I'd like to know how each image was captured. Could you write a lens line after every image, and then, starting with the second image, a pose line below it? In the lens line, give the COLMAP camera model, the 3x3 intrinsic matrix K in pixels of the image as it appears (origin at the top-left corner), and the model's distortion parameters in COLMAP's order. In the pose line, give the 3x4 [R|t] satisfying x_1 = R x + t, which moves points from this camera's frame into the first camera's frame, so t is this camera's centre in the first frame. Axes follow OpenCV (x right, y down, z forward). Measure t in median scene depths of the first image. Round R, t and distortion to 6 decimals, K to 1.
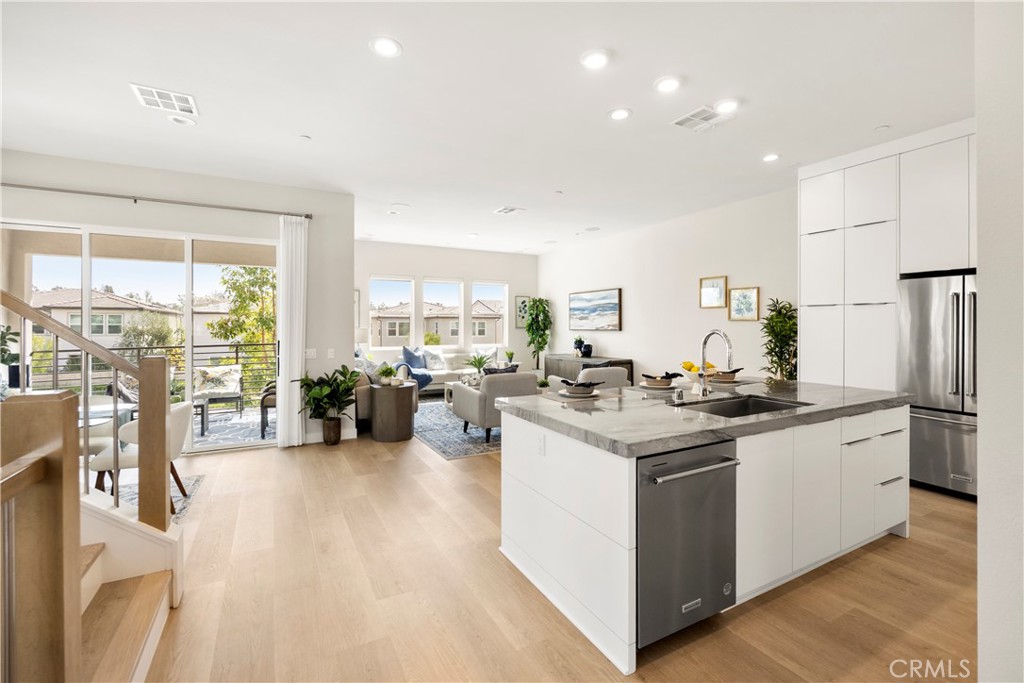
lens RADIAL K [[453.8, 0, 514.8], [0, 453.8, 327.1], [0, 0, 1]] dist [-0.003943, -0.000812]
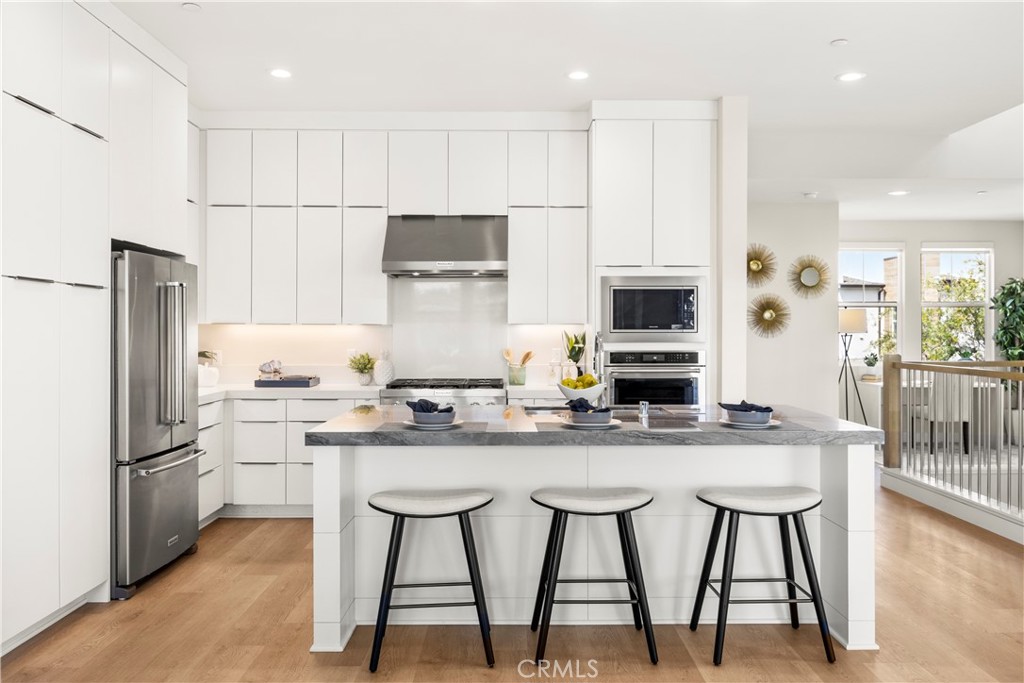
lens RADIAL K [[777.9, 0, 514.8], [0, 777.9, 332.2], [0, 0, 1]] dist [-0.008792, -0.002671]
pose [[-0.884102, 0.003854, 0.467277, -0.037230], [0.004500, 0.999990, 0.000266, 0.001796], [-0.467272, 0.002338, -0.884111, 0.991453]]
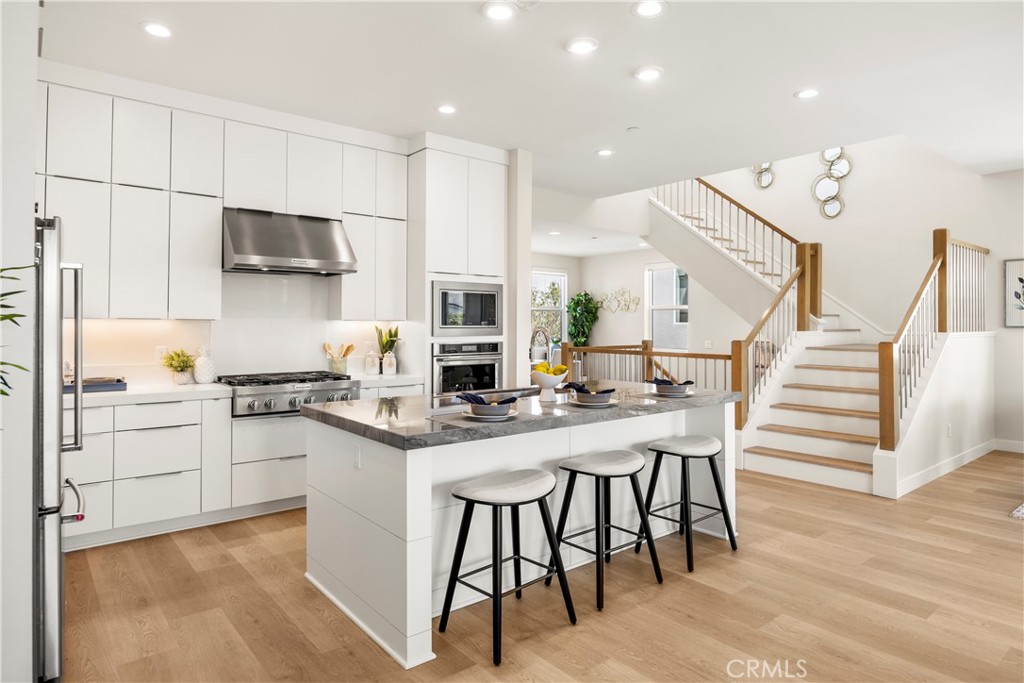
lens RADIAL K [[597.0, 0, 514.8], [0, 597.0, 325.2], [0, 0, 1]] dist [-0.004245, -0.000821]
pose [[-0.982433, 0.002907, -0.186594, 0.313299], [0.002972, 0.999996, -0.000069, -0.000499], [0.186593, -0.000622, -0.982437, 0.977078]]
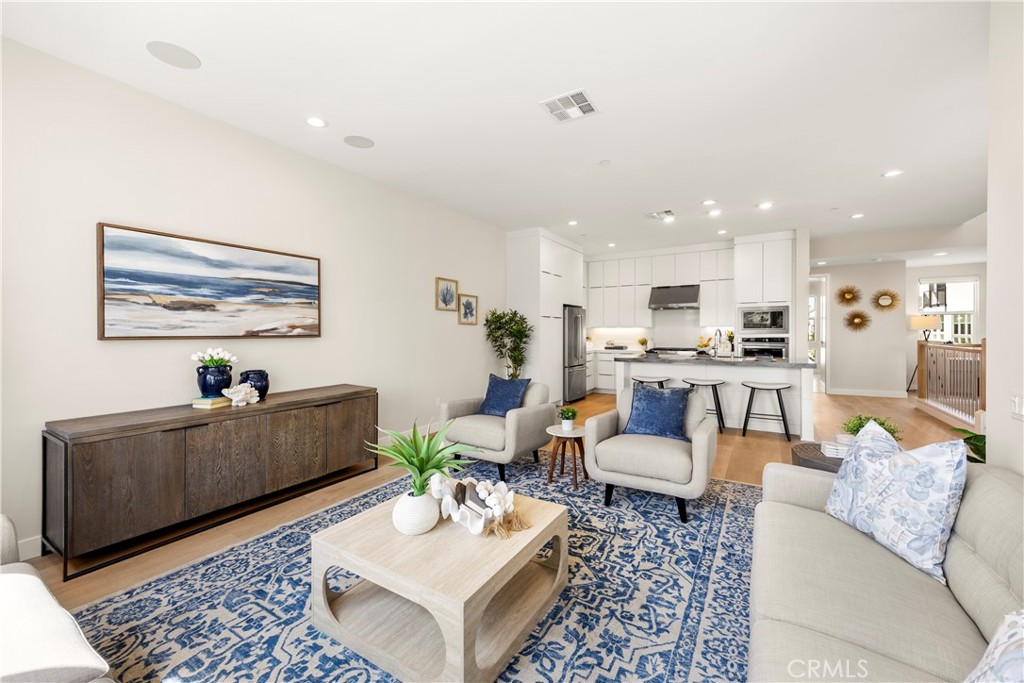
lens RADIAL K [[404.4, 0, 513.6], [0, 404.4, 335.5], [0, 0, 1]] dist [0.000962, 0.000027]
pose [[-0.495485, -0.002524, 0.868613, -0.378123], [0.007377, 0.999947, 0.007113, 0.006065], [-0.868585, 0.009932, -0.495440, 1.274767]]
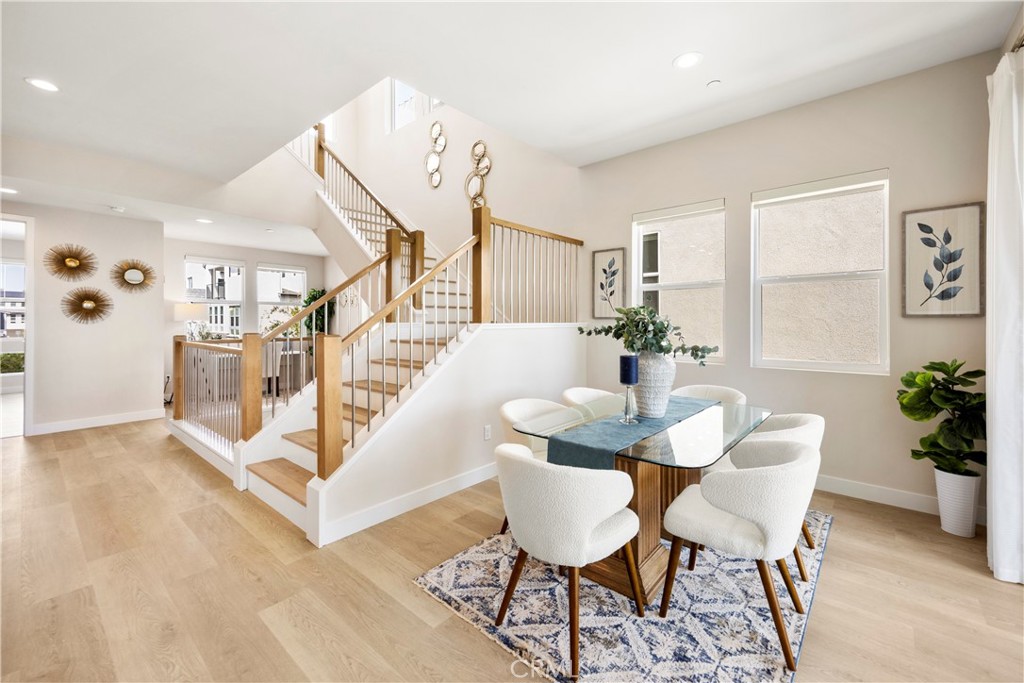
lens RADIAL K [[422.4, 0, 512.8], [0, 422.4, 321.9], [0, 0, 1]] dist [0.008014, -0.000012]
pose [[-0.936954, 0.001636, -0.349449, -0.289721], [0.001568, 0.999999, 0.000476, 0.010170], [0.349449, -0.000102, -0.936955, 0.772172]]
